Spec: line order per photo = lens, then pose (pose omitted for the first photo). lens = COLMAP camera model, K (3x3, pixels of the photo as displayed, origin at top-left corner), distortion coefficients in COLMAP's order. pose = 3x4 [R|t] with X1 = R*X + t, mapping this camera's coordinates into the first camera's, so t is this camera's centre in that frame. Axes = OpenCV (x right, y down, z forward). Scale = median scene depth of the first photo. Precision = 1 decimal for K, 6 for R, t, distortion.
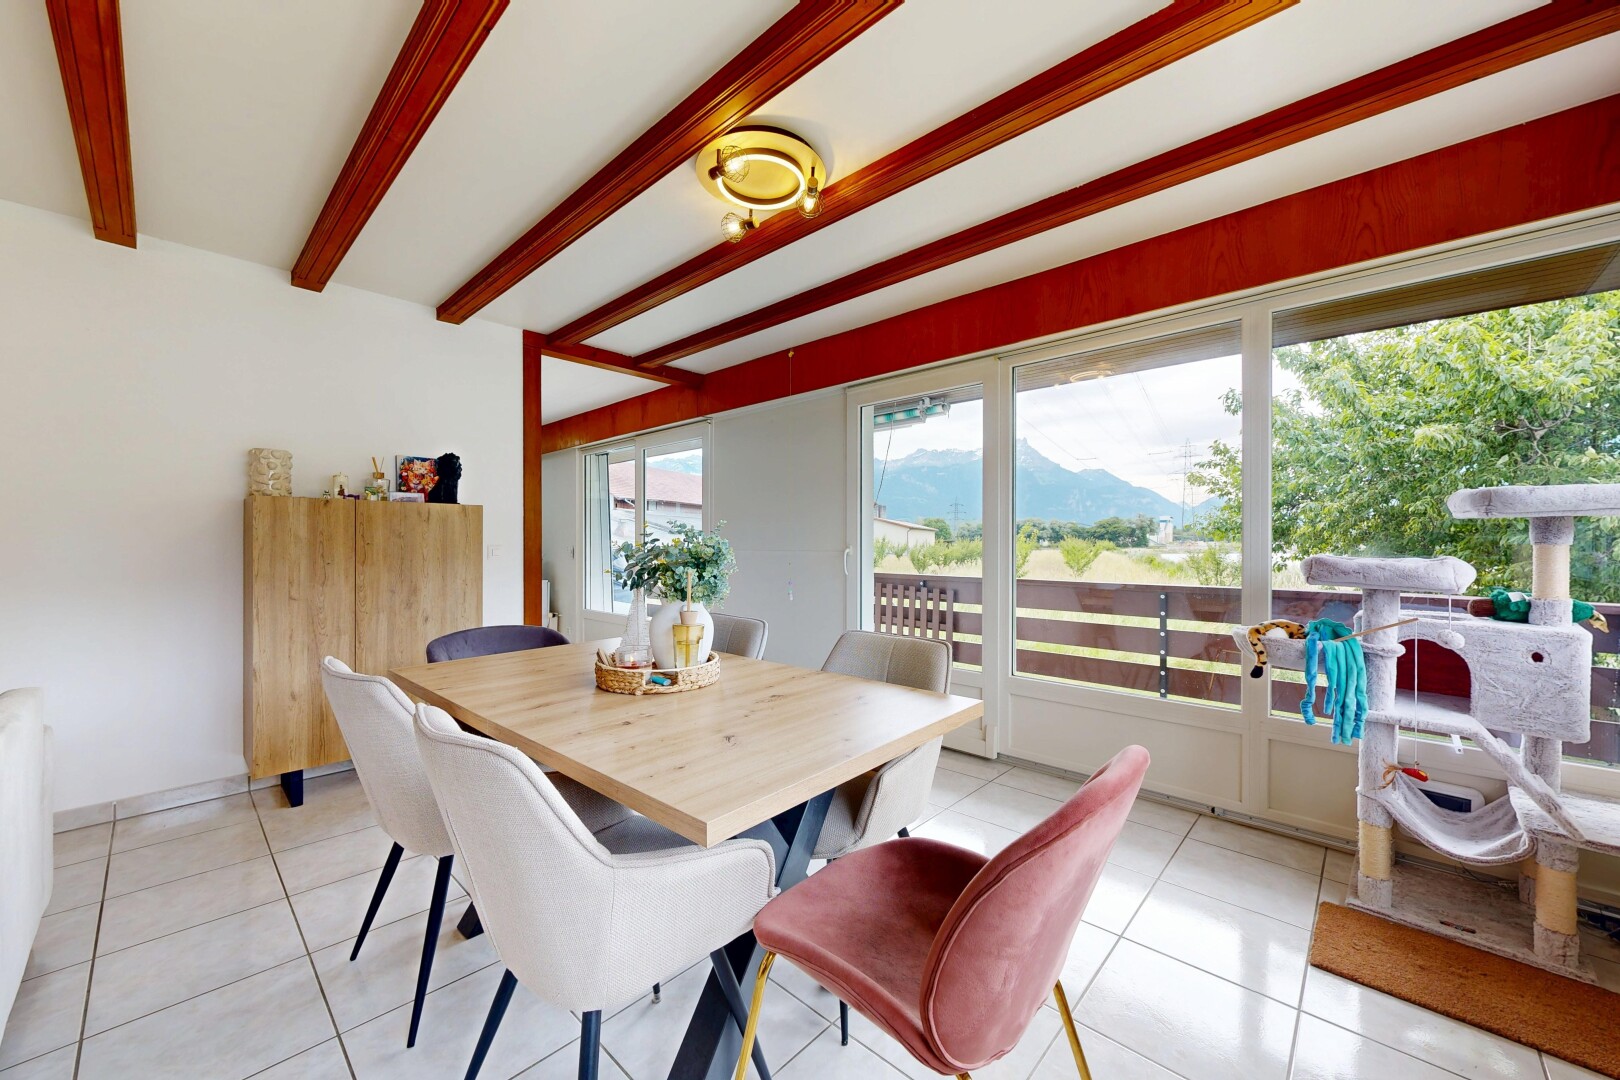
lens RADIAL K [[609.8, 0, 809.8], [0, 609.8, 543.4], [0, 0, 1]] dist [0.000211, -0.000053]
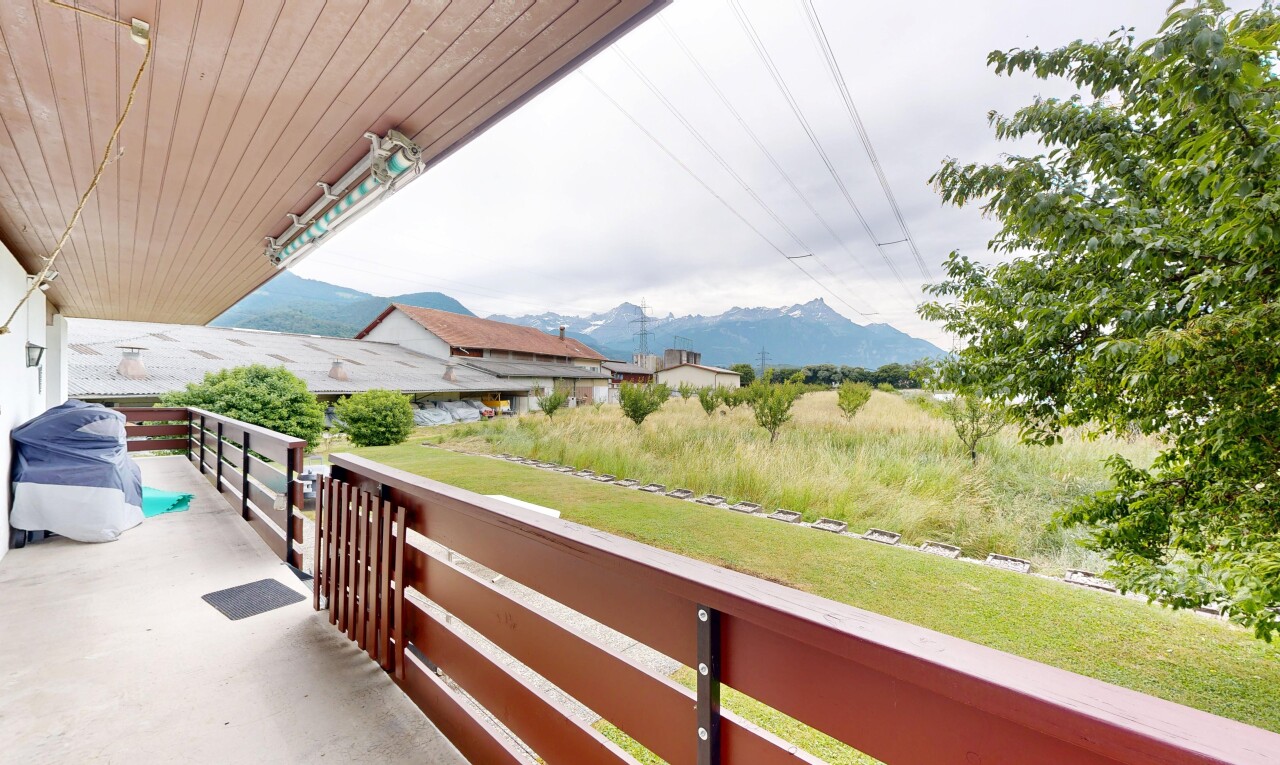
lens RADIAL K [[498.6, 0, 640.0], [0, 498.6, 382.5], [0, 0, 1]] dist [0.010236, 0.000180]
pose [[0.999949, 0.001433, -0.009989, 0.300512], [-0.001475, 0.999990, -0.004158, -0.017620], [0.009983, 0.004173, 0.999941, 0.406467]]
